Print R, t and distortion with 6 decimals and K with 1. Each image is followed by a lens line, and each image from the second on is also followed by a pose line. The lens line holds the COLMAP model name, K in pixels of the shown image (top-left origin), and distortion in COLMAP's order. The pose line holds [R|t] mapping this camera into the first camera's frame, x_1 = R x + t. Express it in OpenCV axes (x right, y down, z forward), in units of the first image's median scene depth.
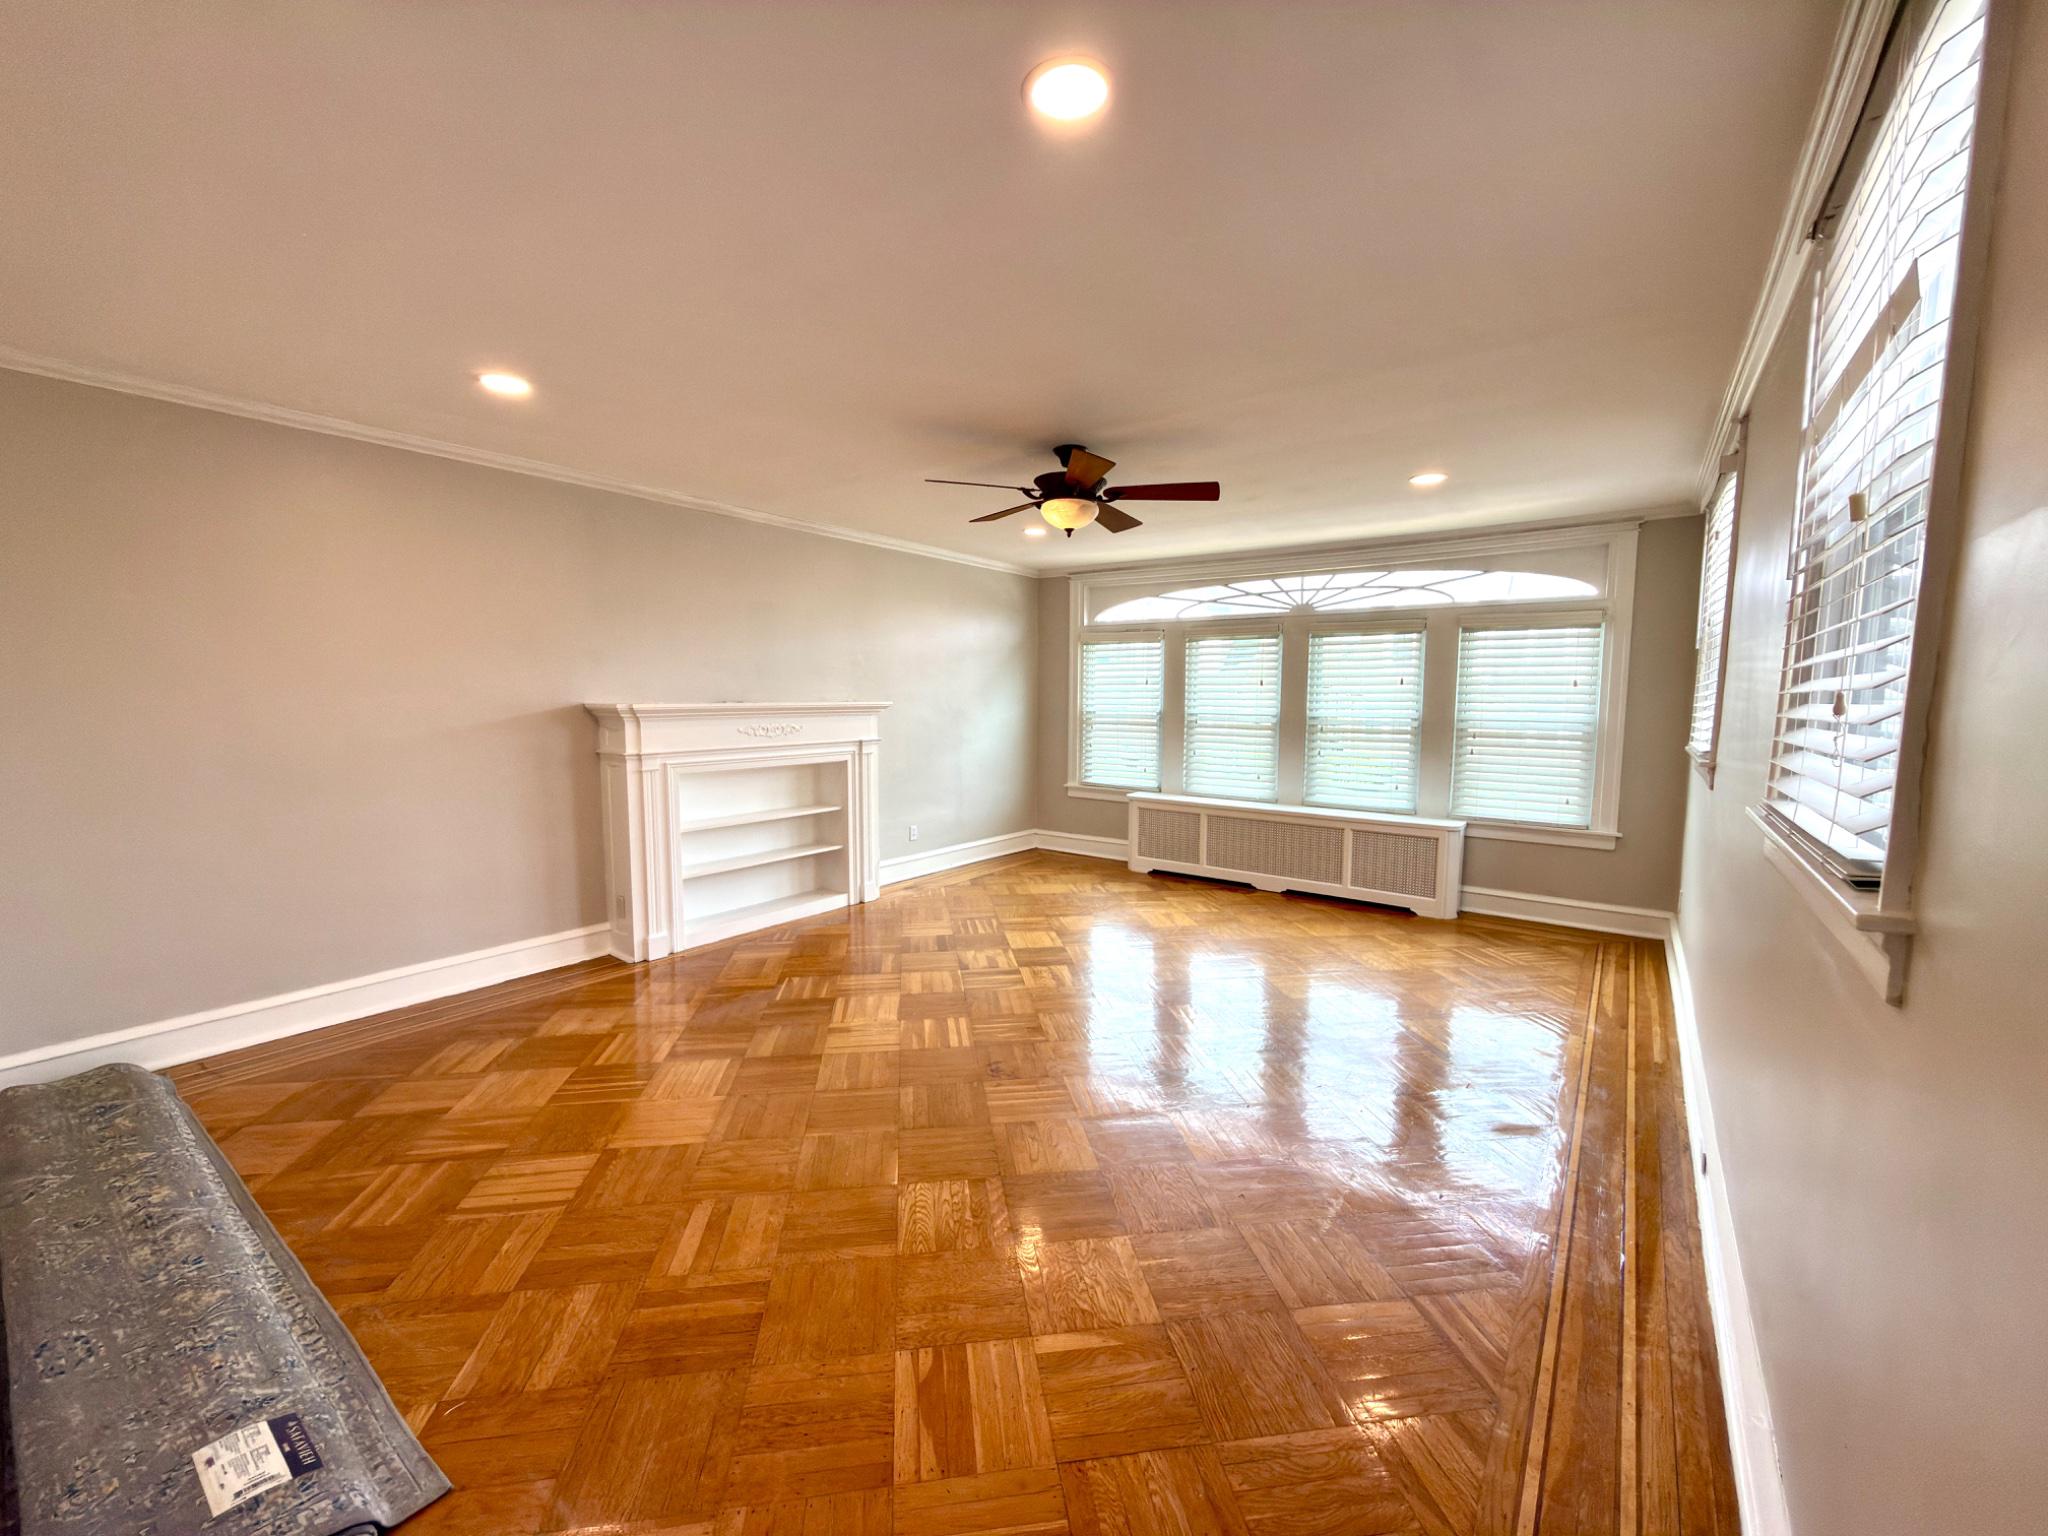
lens RADIAL K [[814.8, 0, 1019.0], [0, 814.8, 758.2], [0, 0, 1]] dist [-0.000979, 0.000175]
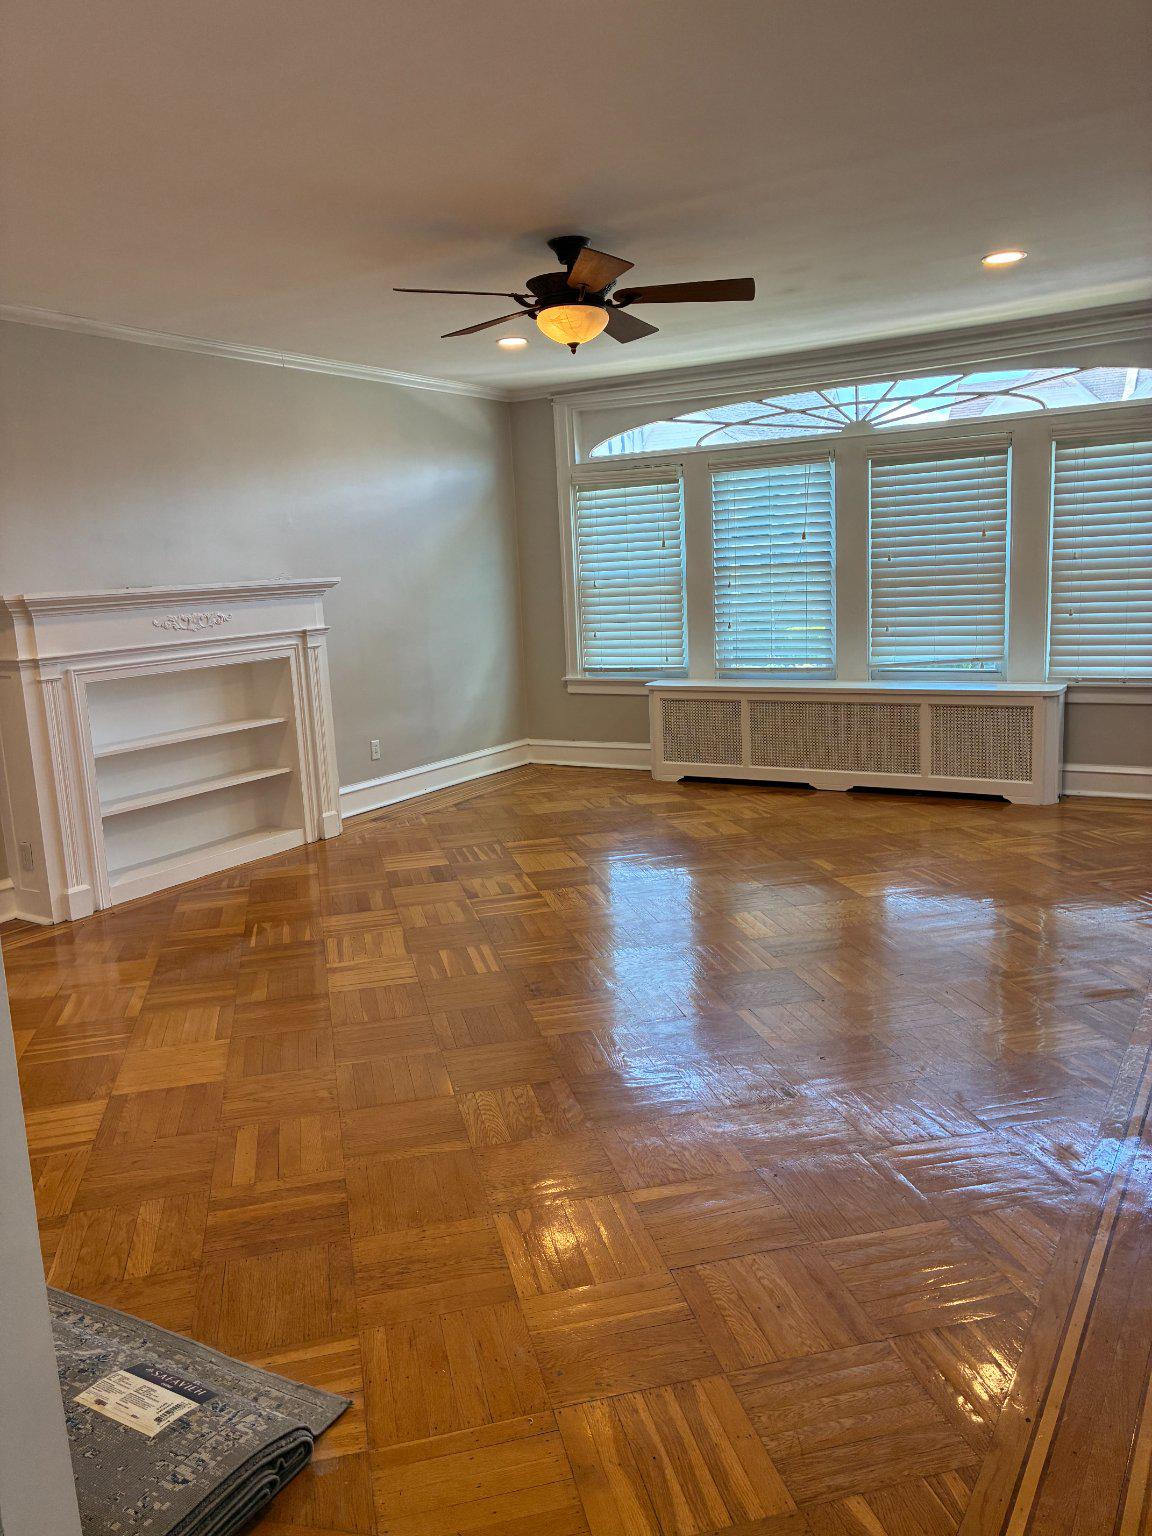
lens RADIAL K [[1158.7, 0, 556.8], [0, 1158.7, 747.8], [0, 0, 1]] dist [0.035201, -0.044140]
pose [[0.995155, -0.067799, 0.071205, -0.051653], [0.062138, 0.994942, 0.078921, 0.020643], [-0.076196, -0.074114, 0.994335, -0.142430]]
